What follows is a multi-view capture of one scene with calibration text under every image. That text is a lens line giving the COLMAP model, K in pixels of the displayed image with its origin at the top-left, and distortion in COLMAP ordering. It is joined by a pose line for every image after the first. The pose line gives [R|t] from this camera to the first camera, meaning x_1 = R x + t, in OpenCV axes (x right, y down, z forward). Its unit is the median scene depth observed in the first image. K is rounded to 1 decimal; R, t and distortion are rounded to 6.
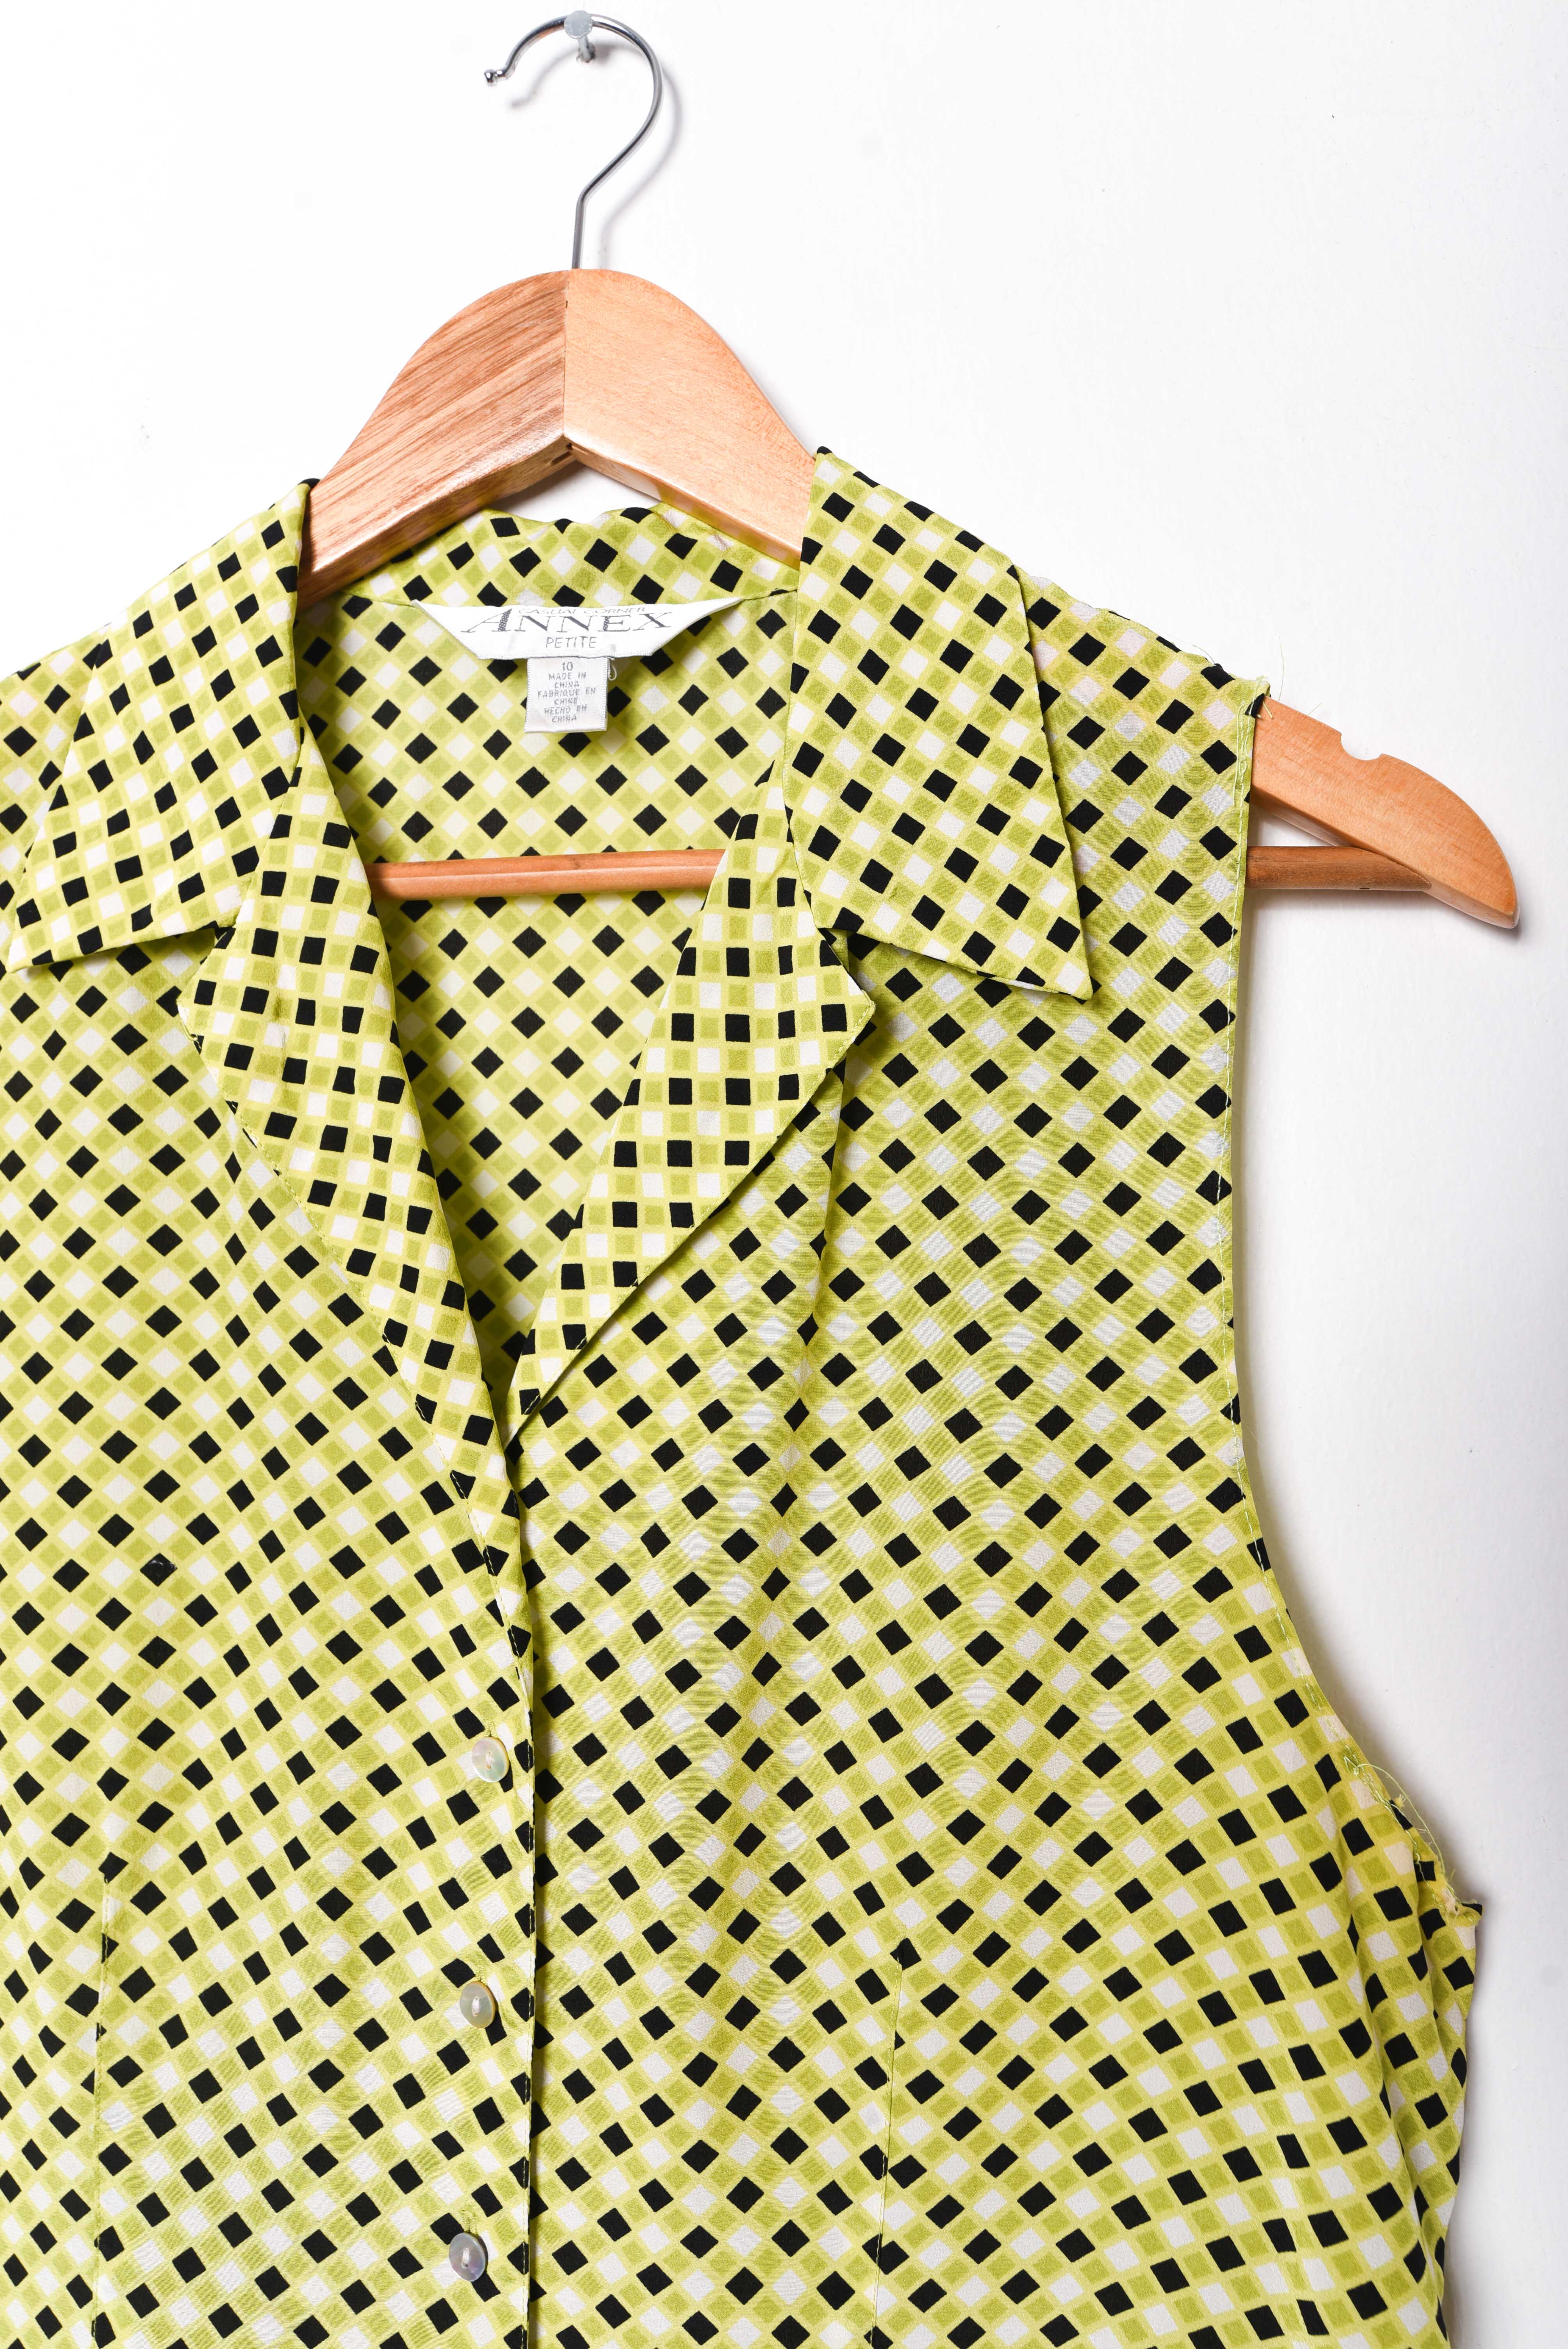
lens RADIAL K [[1501.8, 0, 784.0], [0, 1501.8, 1174.5], [0, 0, 1]] dist [-0.021787, 0.002651]
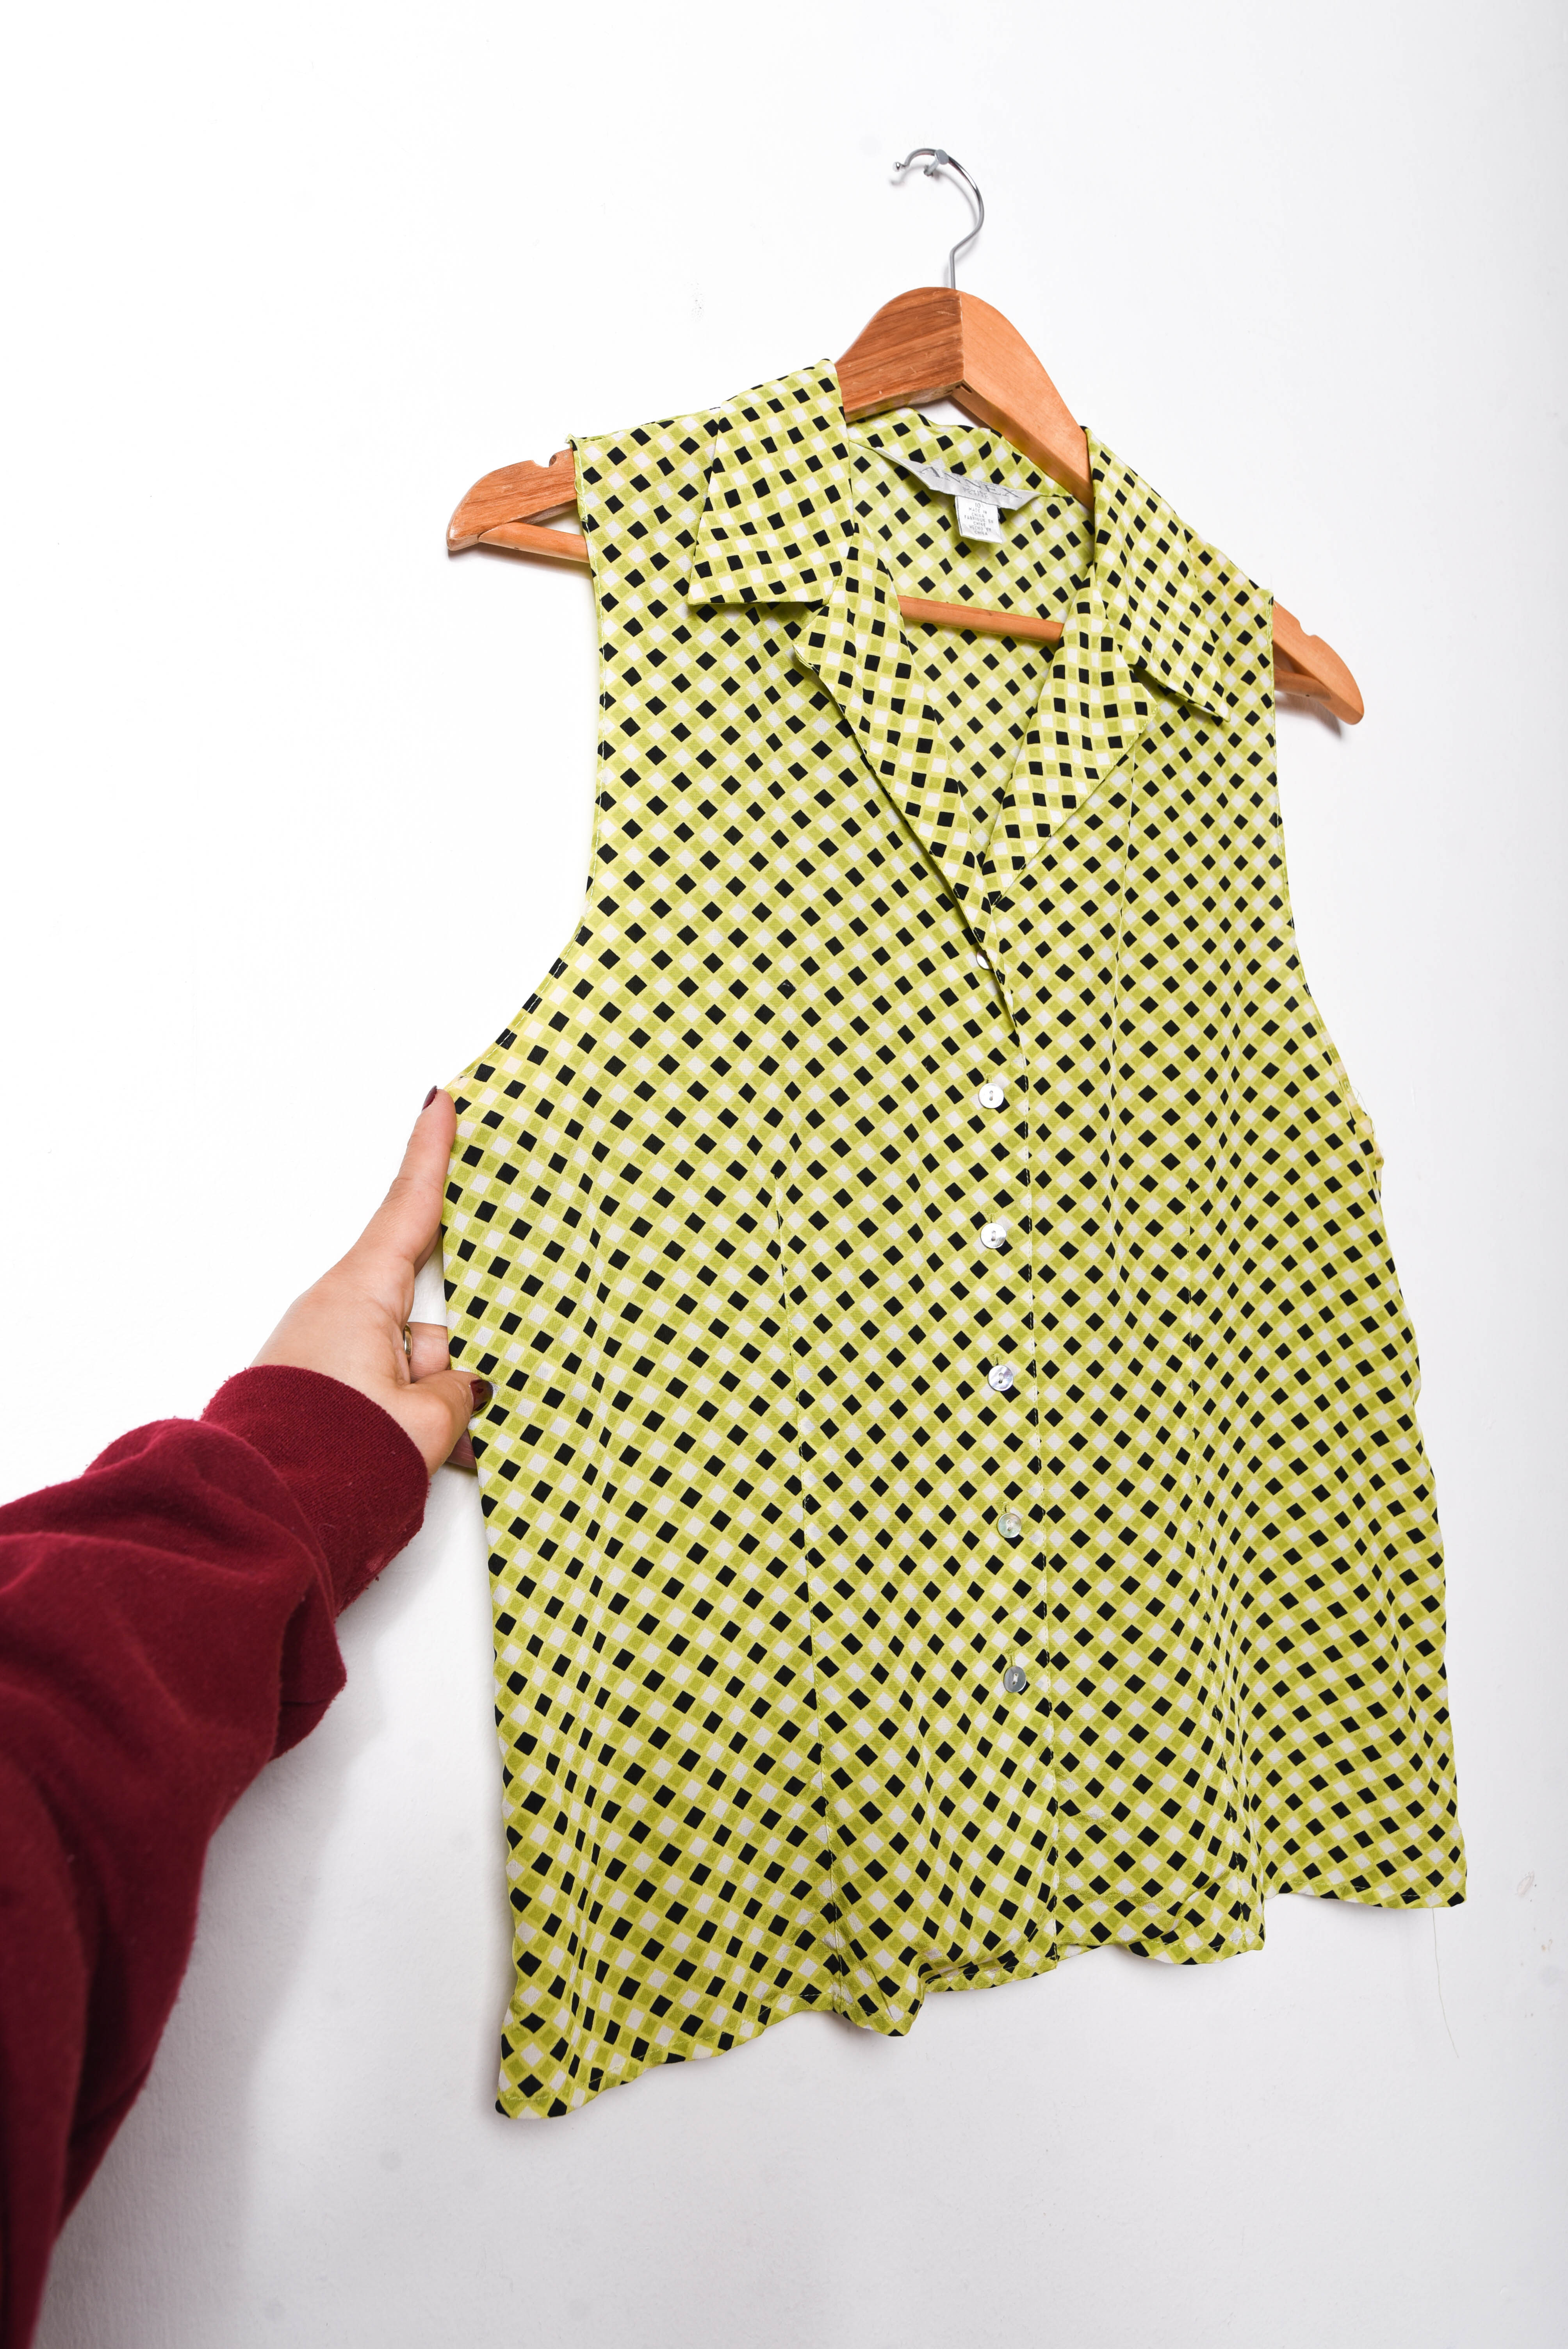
lens RADIAL K [[1503.3, 0, 795.1], [0, 1503.3, 1203.3], [0, 0, 1]] dist [-0.024360, 0.001823]
pose [[0.851491, 0.004018, 0.524354, -1.298227], [0.027534, 0.998249, -0.052361, 0.596161], [-0.523646, 0.059022, 0.849889, -0.362330]]
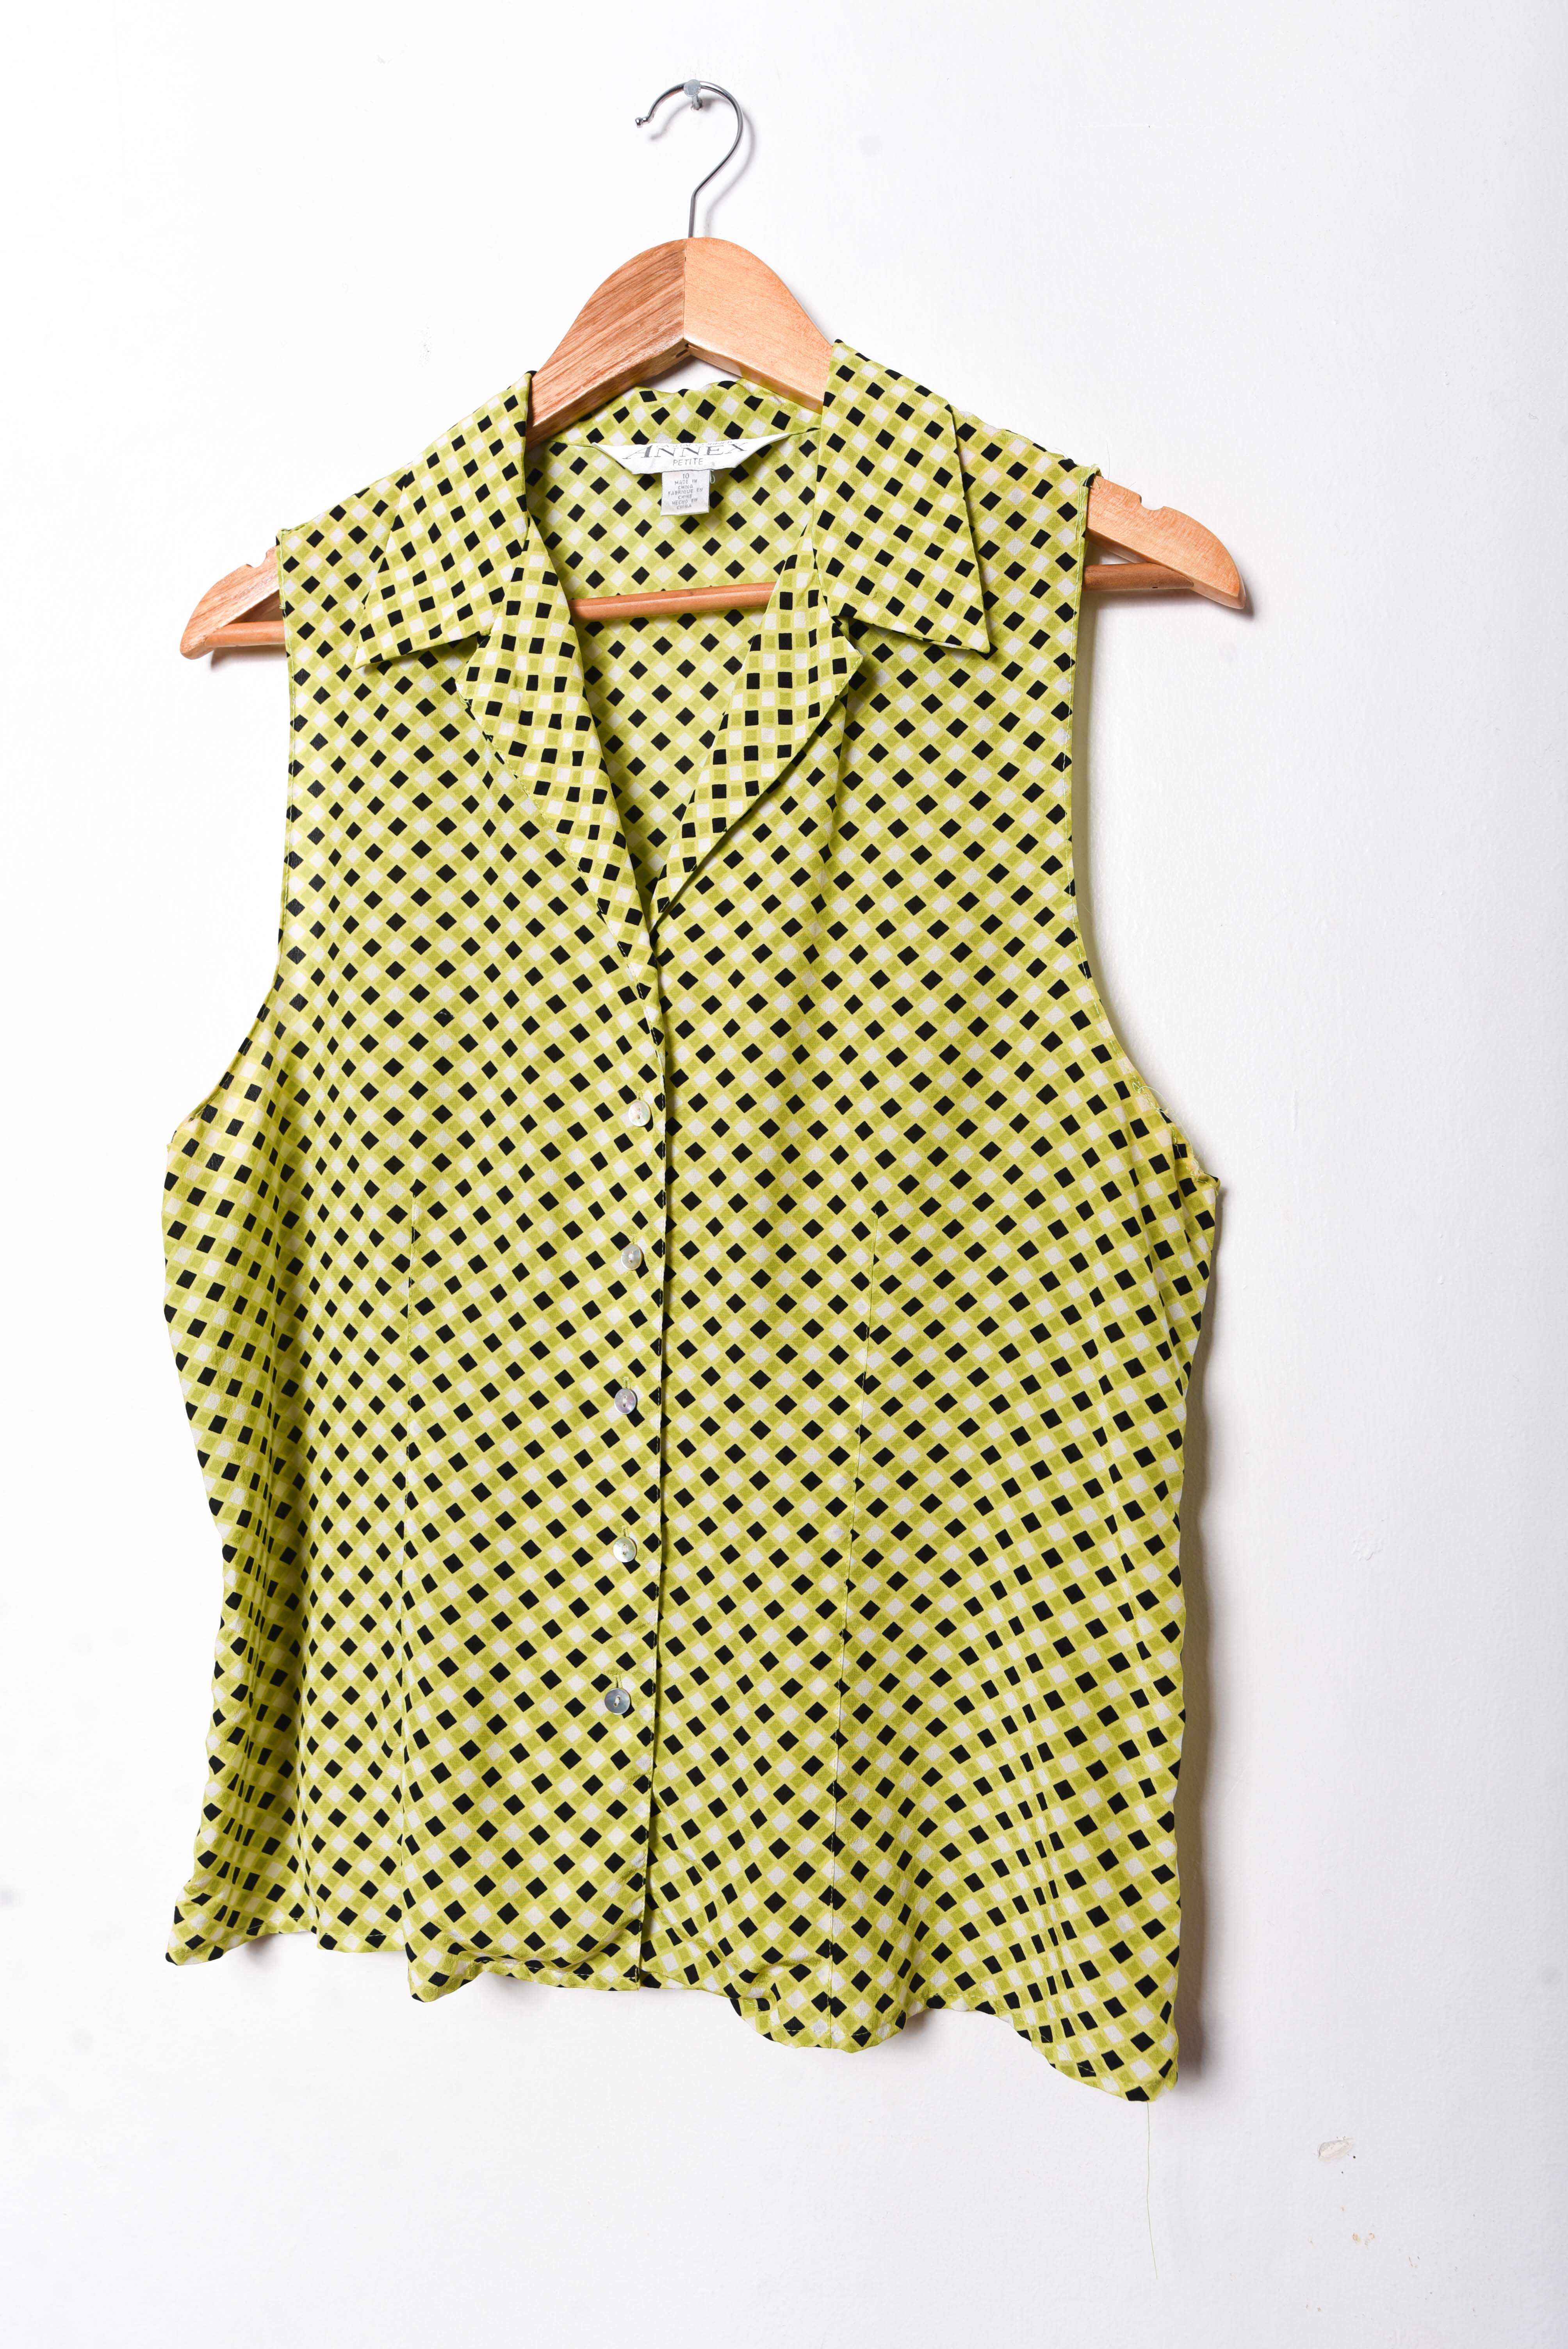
lens RADIAL K [[1501.8, 0, 784.0], [0, 1501.8, 1174.5], [0, 0, 1]] dist [-0.021787, 0.002651]
pose [[0.997869, 0.003255, -0.065165, 0.079053], [-0.002447, 0.999919, 0.012476, 0.434429], [0.065200, -0.012290, 0.997797, -0.693338]]
